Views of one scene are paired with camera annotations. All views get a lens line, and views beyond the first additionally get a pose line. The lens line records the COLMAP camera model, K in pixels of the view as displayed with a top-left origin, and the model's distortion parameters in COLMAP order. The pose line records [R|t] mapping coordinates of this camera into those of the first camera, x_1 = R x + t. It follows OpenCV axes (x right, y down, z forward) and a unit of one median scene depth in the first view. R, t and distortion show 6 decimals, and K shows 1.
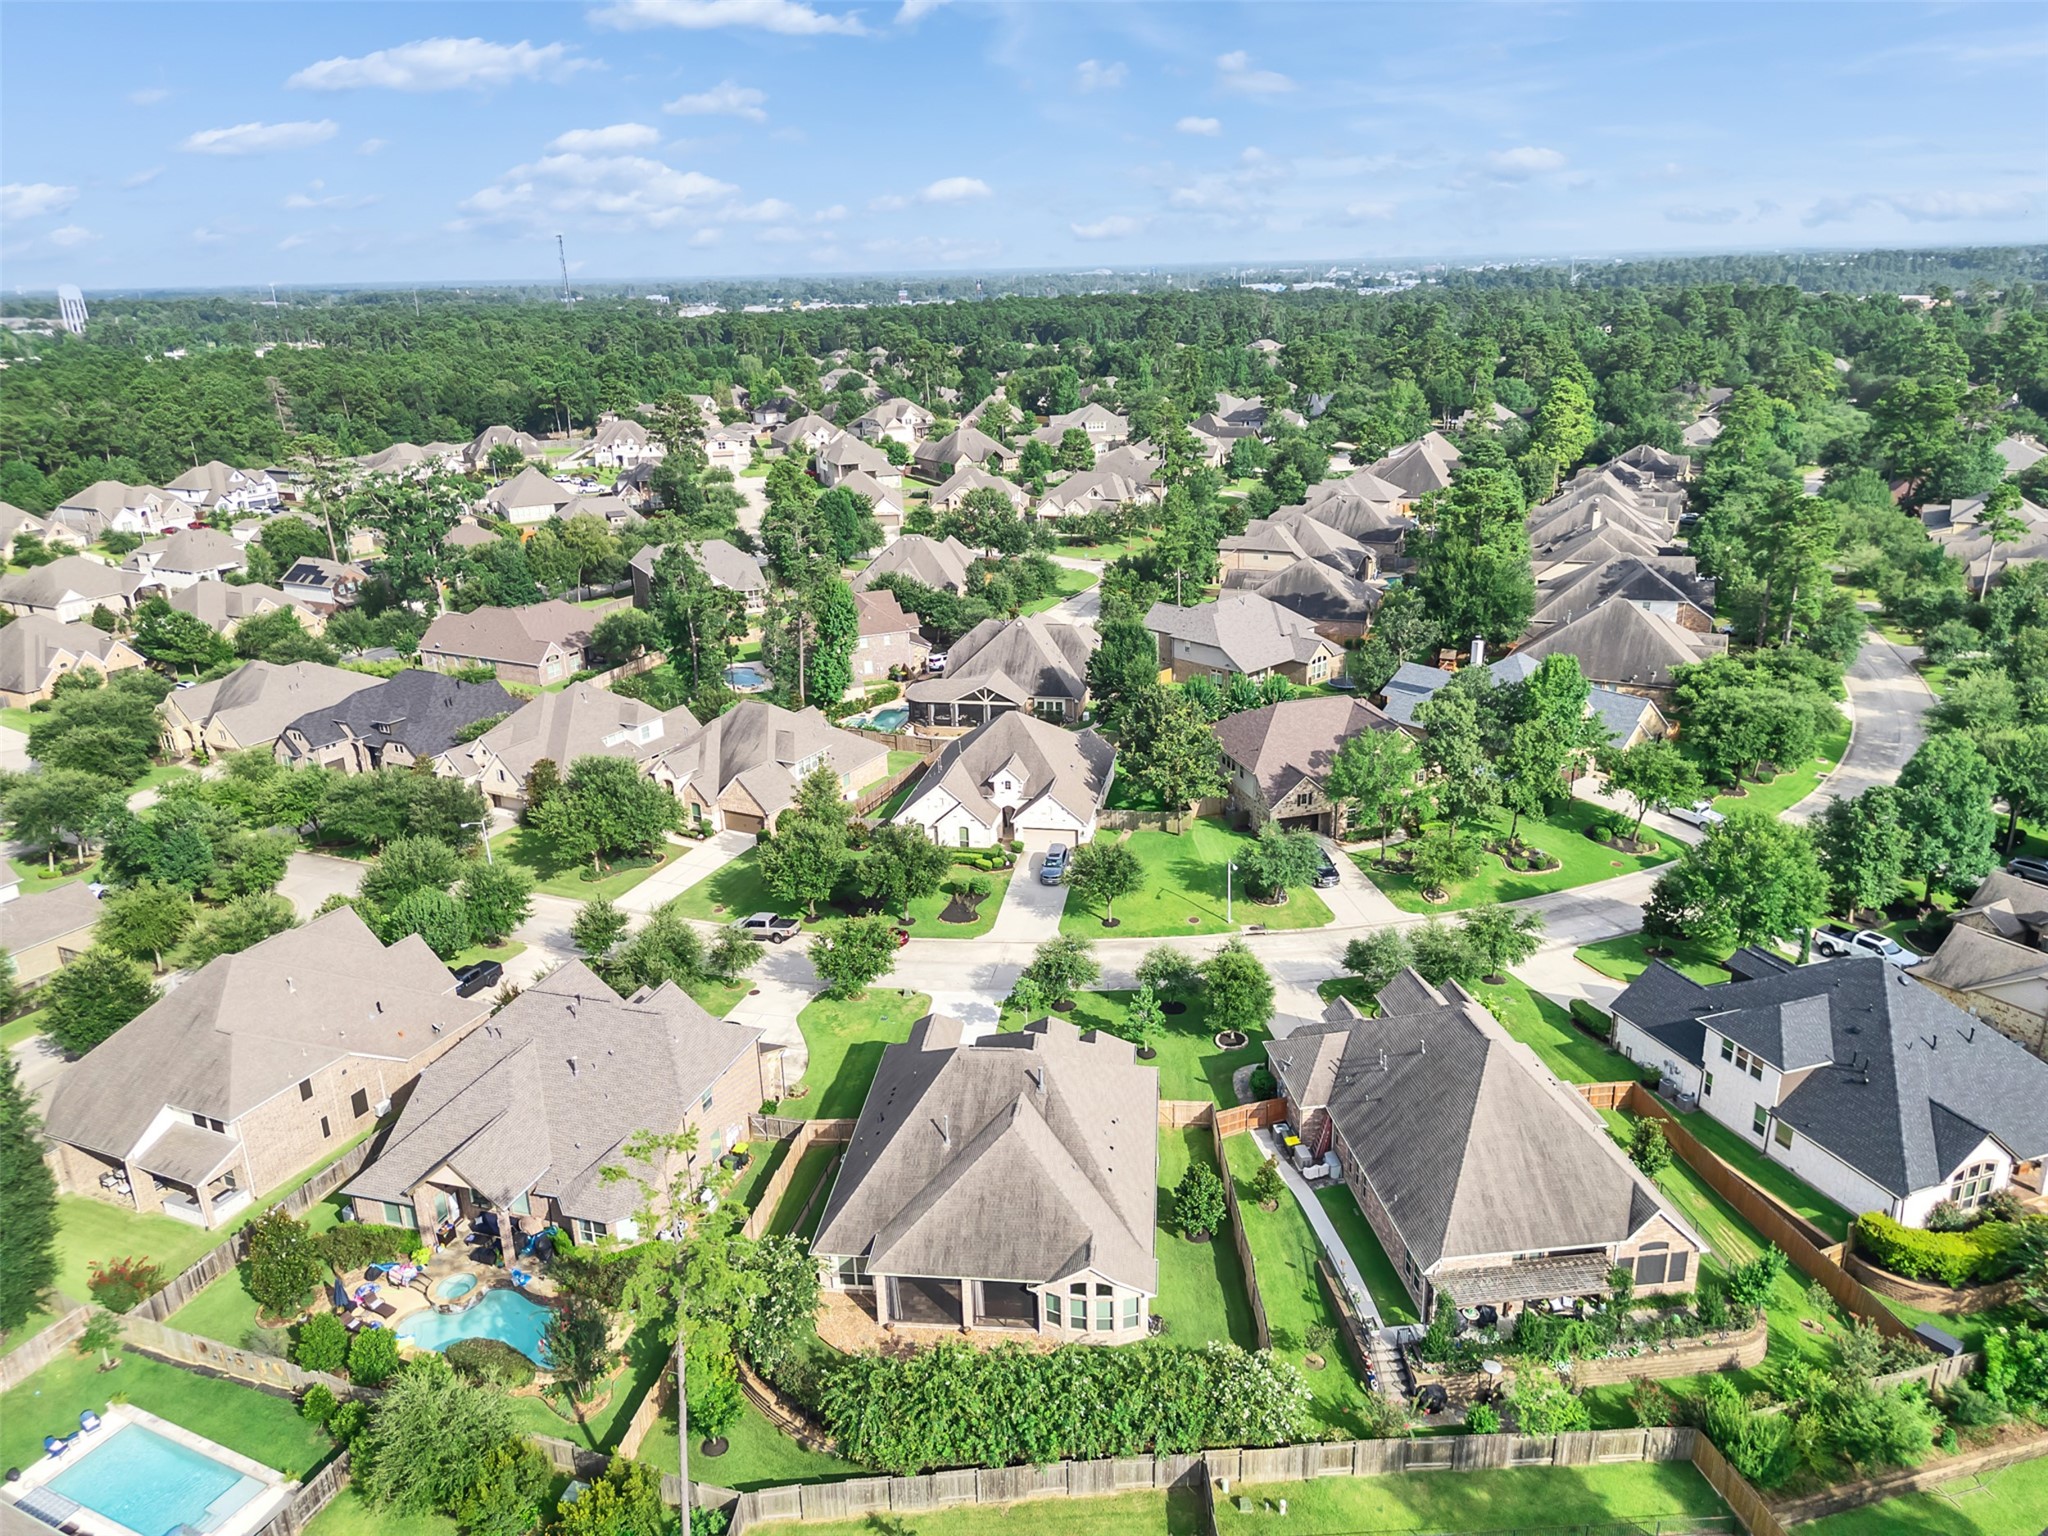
lens RADIAL K [[1439.1, 0, 1028.7], [0, 1439.1, 762.1], [0, 0, 1]] dist [0.082767, -0.090601]
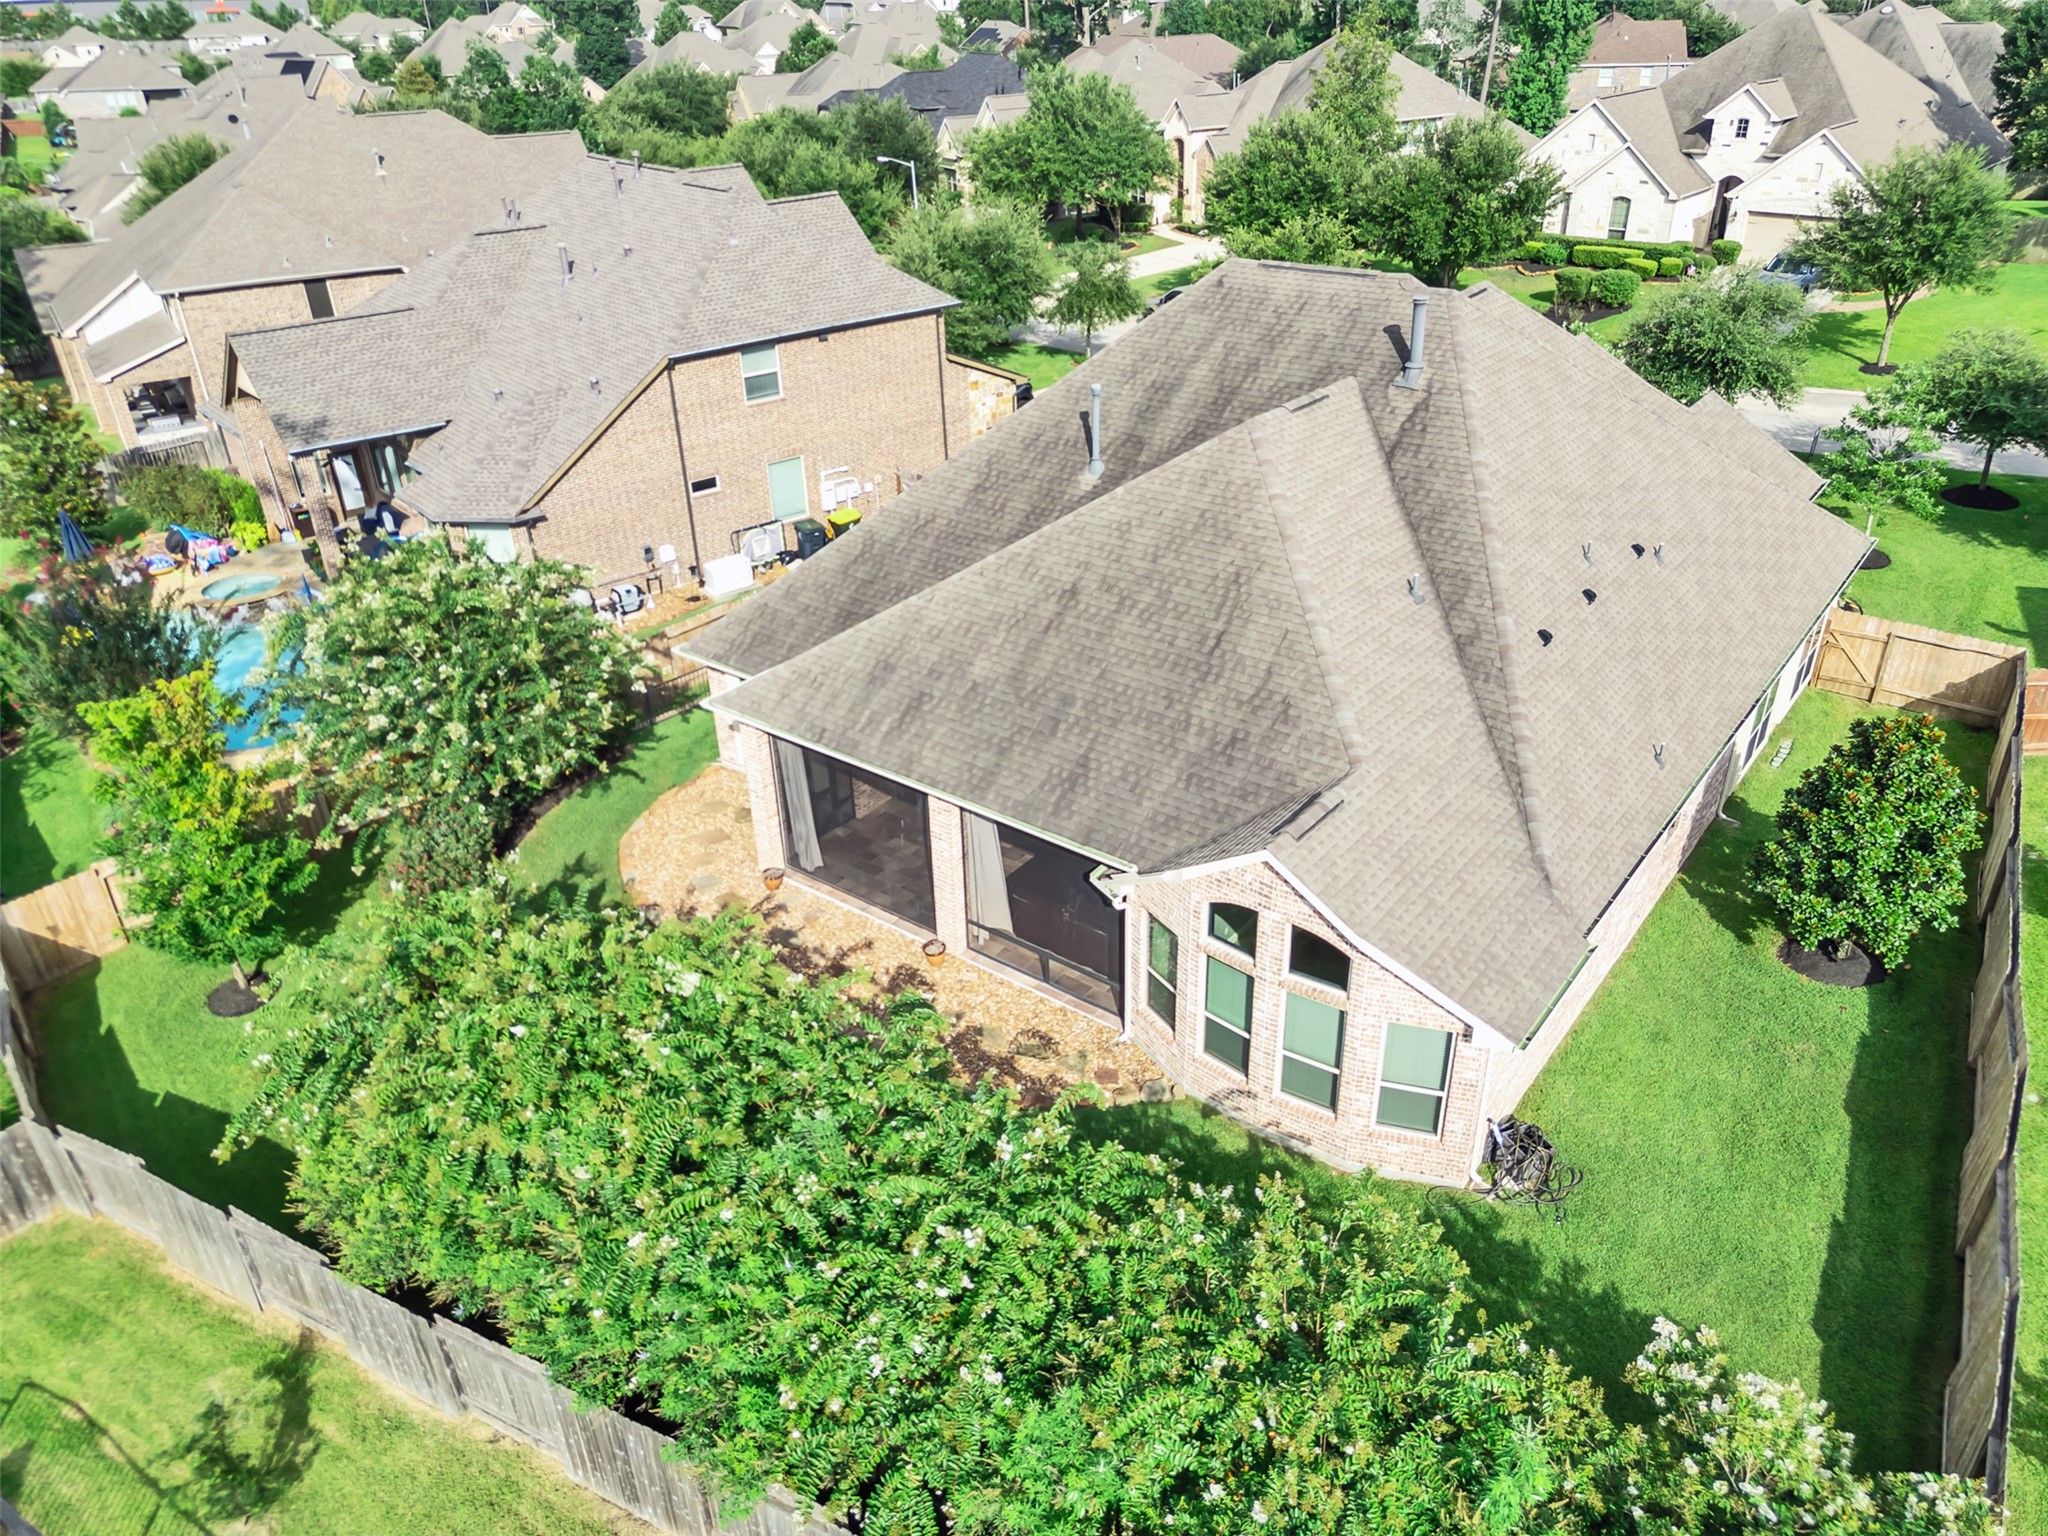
lens RADIAL K [[1439.1, 0, 1028.7], [0, 1439.1, 762.1], [0, 0, 1]] dist [0.082767, -0.090601]
pose [[0.850829, 0.258326, -0.457556, 0.116285], [-0.168952, 0.959058, 0.227295, 0.276625], [0.497539, -0.116084, 0.859639, 0.747925]]
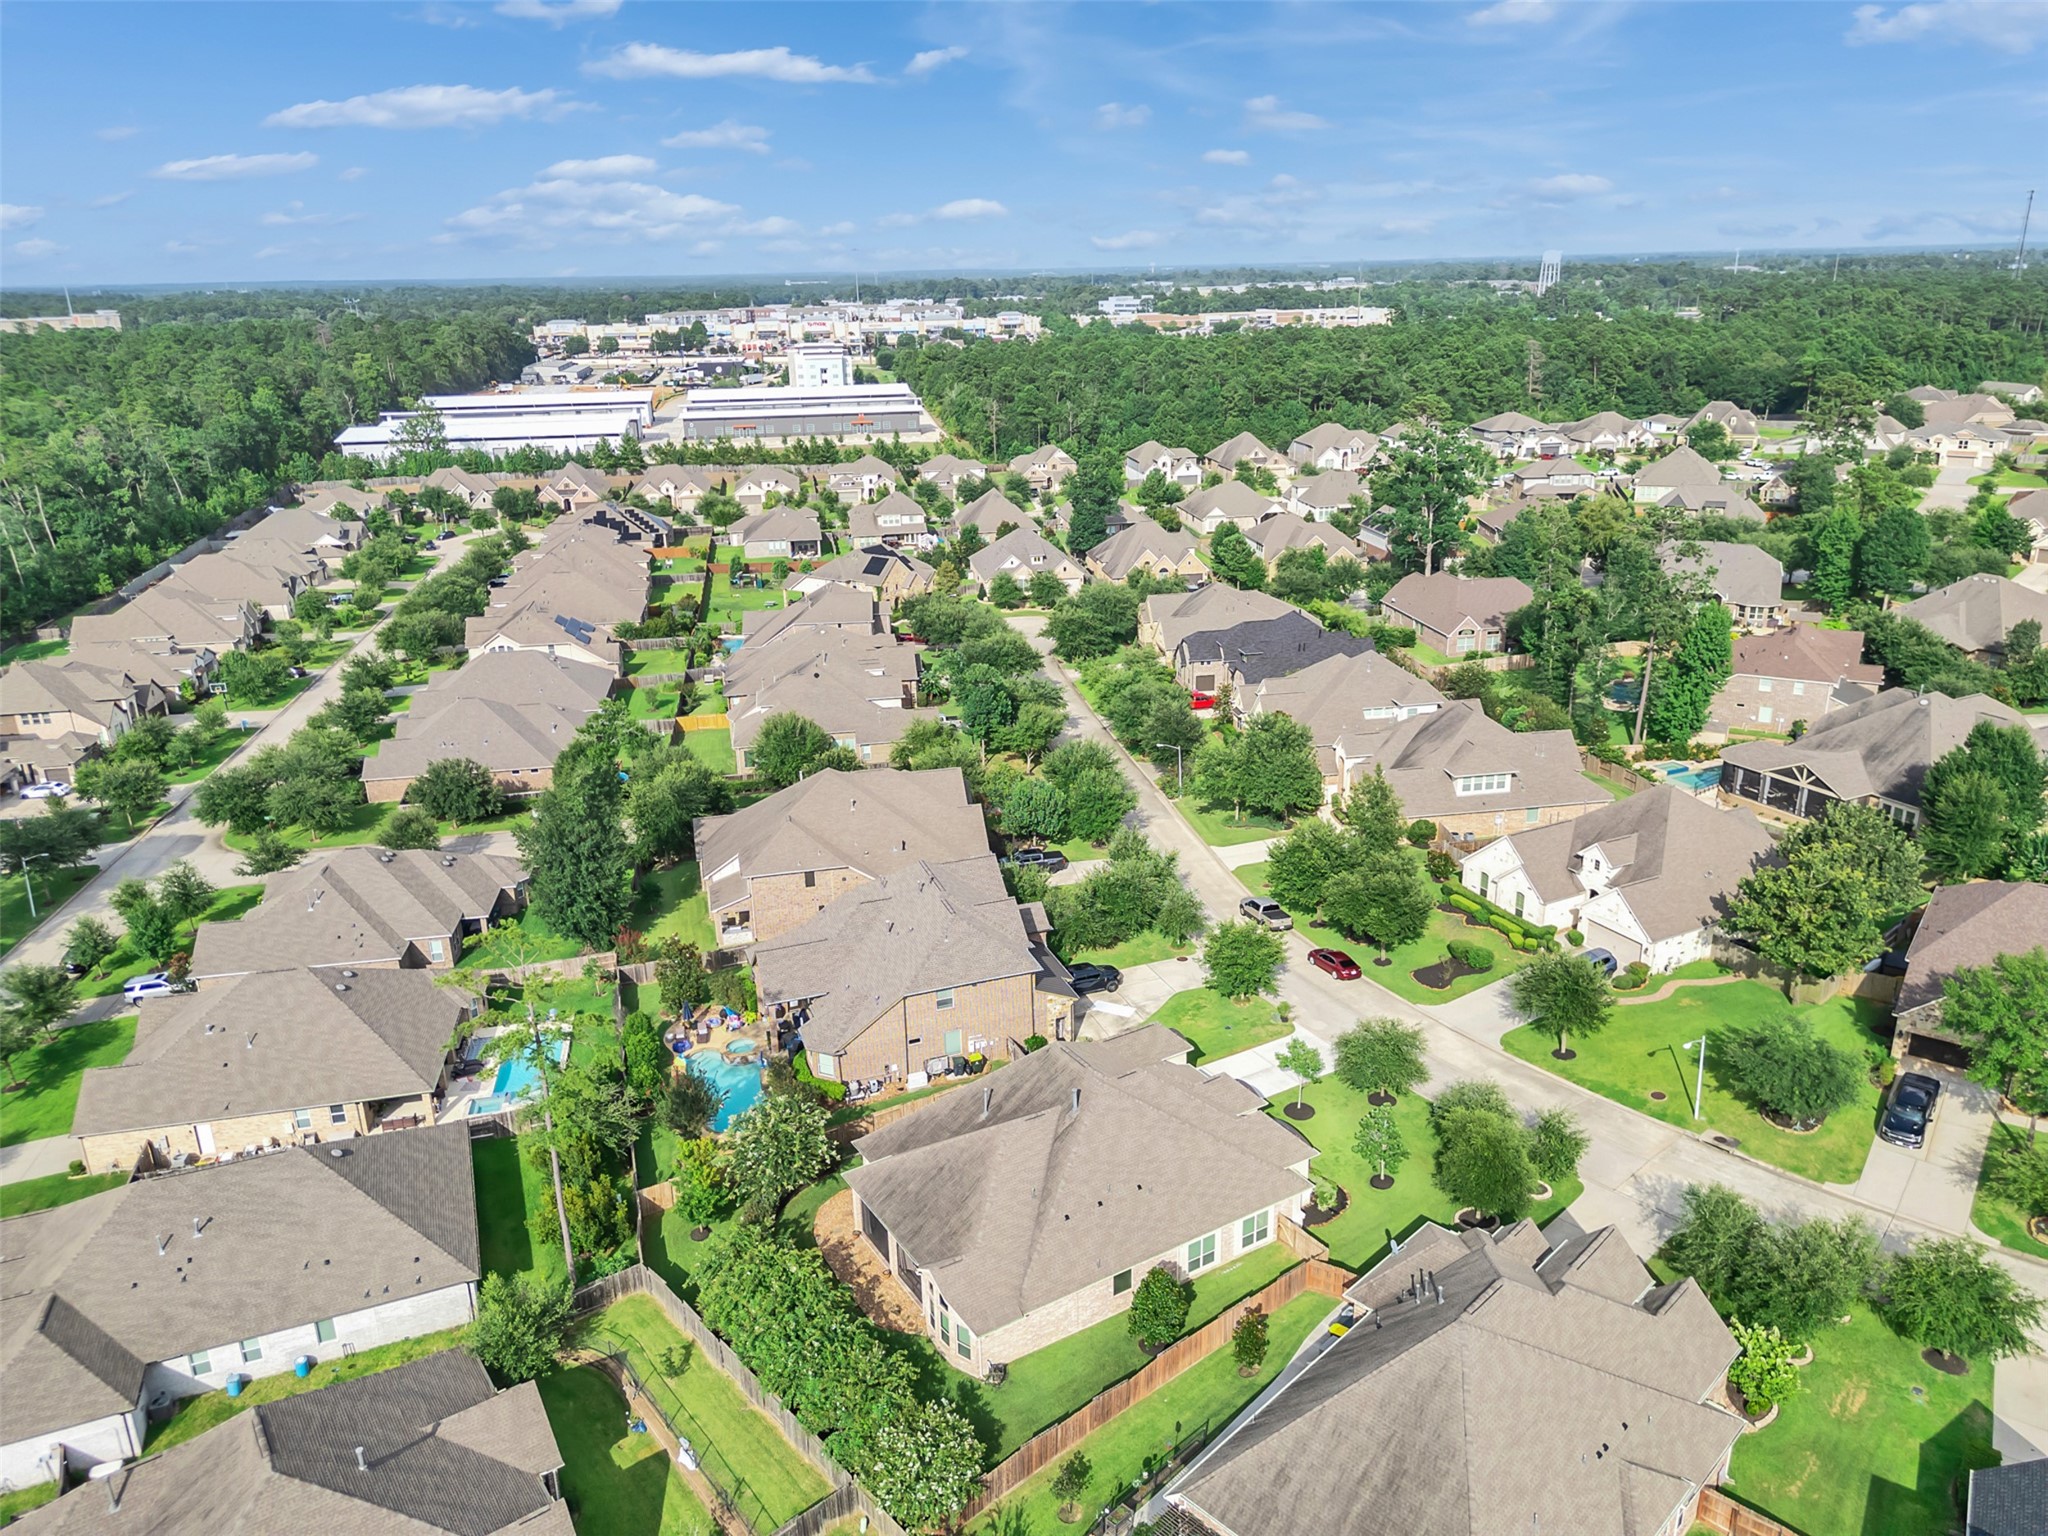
lens RADIAL K [[1439.1, 0, 1028.7], [0, 1439.1, 762.1], [0, 0, 1]] dist [0.082767, -0.090601]
pose [[0.609771, 0.267919, -0.745921, 0.713025], [-0.251513, 0.957900, 0.138453, -0.133384], [0.751612, 0.103184, 0.651485, 0.364634]]
